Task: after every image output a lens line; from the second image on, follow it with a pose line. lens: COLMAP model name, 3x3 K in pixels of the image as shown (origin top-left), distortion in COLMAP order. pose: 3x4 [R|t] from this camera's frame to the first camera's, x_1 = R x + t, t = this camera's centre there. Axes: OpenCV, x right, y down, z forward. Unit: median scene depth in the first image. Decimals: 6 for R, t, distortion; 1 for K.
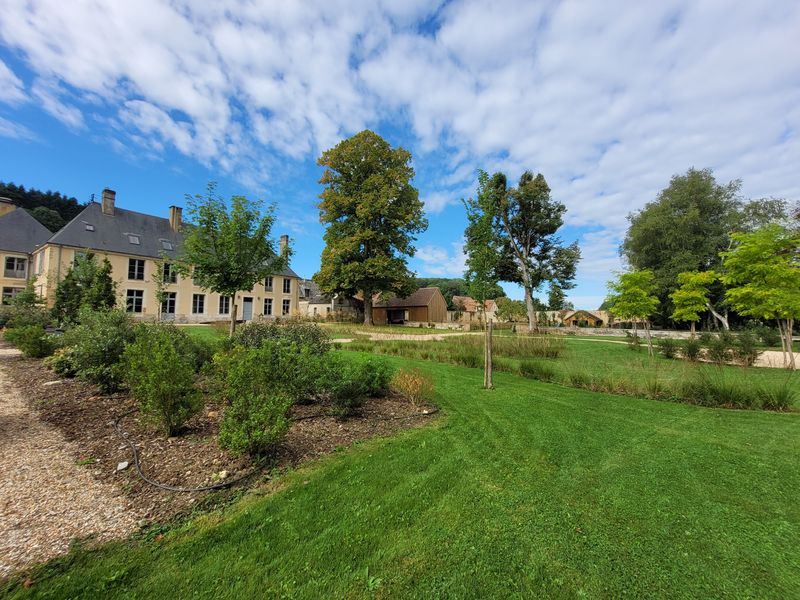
lens RADIAL K [[312.2, 0, 400.0], [0, 312.2, 300.0], [0, 0, 1]] dist [-0.000914, -0.000143]
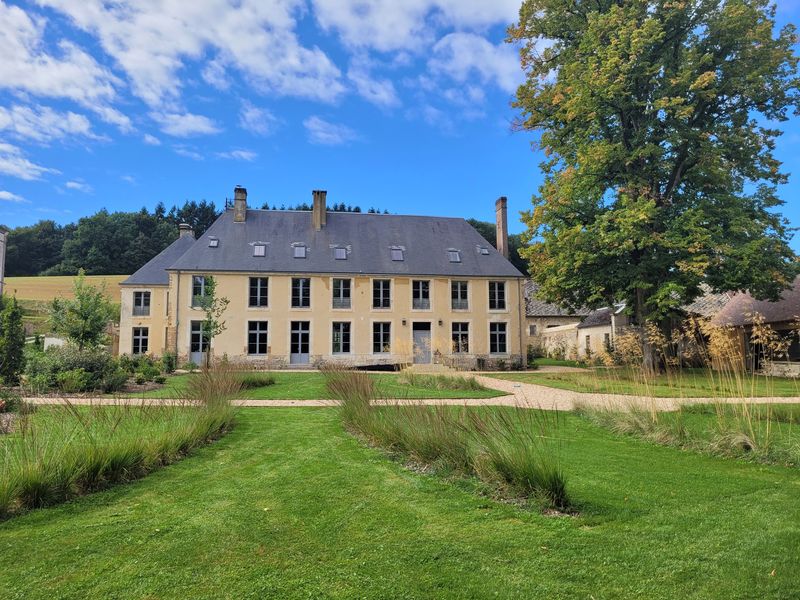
lens RADIAL K [[629.5, 0, 400.0], [0, 629.5, 300.0], [0, 0, 1]] dist [0.117290, 0.000858]
pose [[0.689437, -0.091034, -0.718602, 0.303806], [0.057676, 0.995820, -0.070817, 0.029978], [0.722046, 0.007378, 0.691806, 0.193628]]
